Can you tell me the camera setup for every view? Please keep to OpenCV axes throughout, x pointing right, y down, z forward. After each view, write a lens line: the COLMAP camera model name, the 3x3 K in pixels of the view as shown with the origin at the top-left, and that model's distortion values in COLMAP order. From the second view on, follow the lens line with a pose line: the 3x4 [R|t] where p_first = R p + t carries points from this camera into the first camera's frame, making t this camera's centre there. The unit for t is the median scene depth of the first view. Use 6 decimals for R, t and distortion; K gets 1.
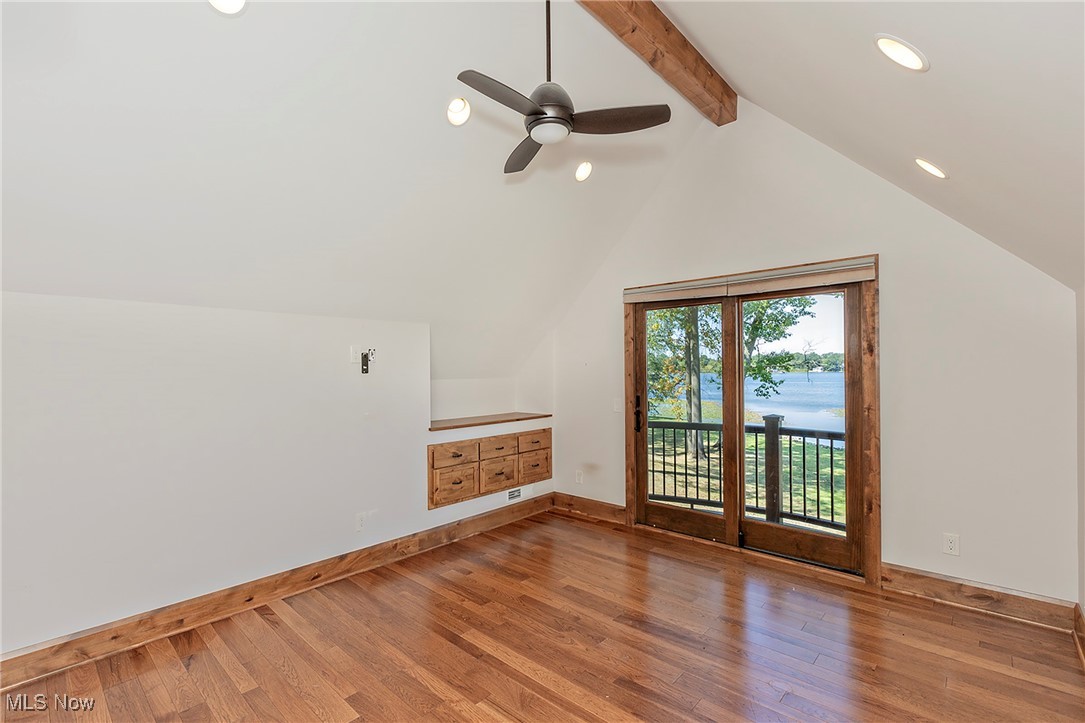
lens RADIAL K [[487.2, 0, 538.9], [0, 487.2, 377.1], [0, 0, 1]] dist [-0.001752, -0.000286]
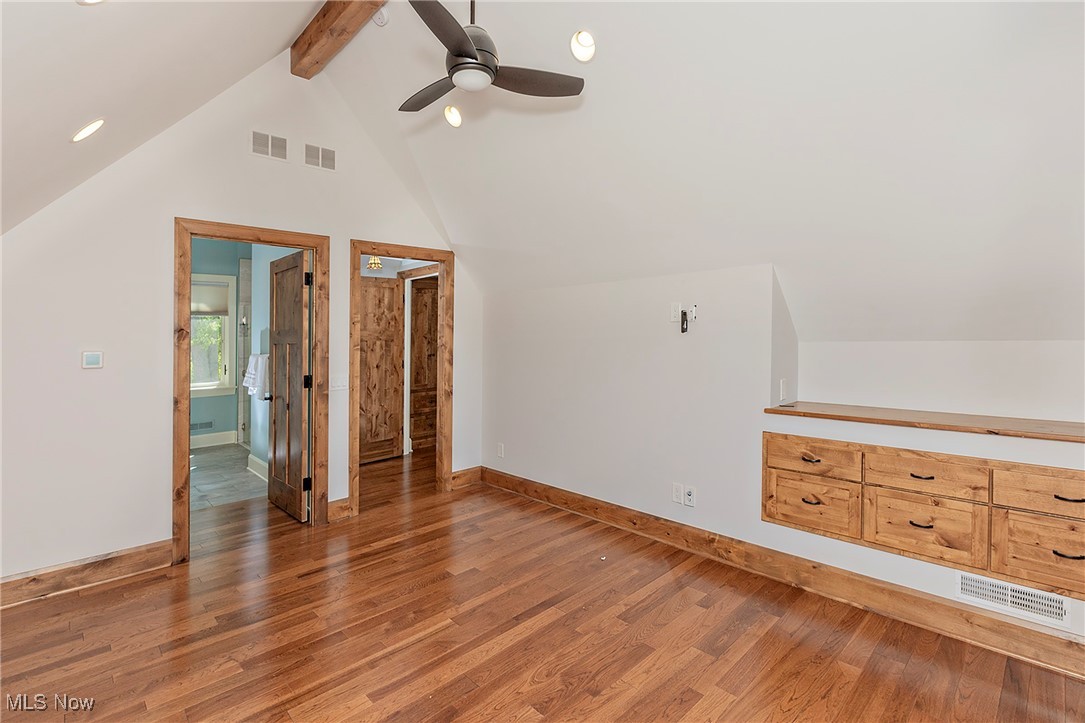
lens RADIAL K [[491.1, 0, 450.4], [0, 491.1, 333.8], [0, 0, 1]] dist [-0.000206, 0.000063]
pose [[-0.152785, 0.004363, -0.988250, 0.566541], [0.001580, 0.999990, 0.004171, -0.009288], [0.988258, -0.000924, -0.152791, 0.649121]]
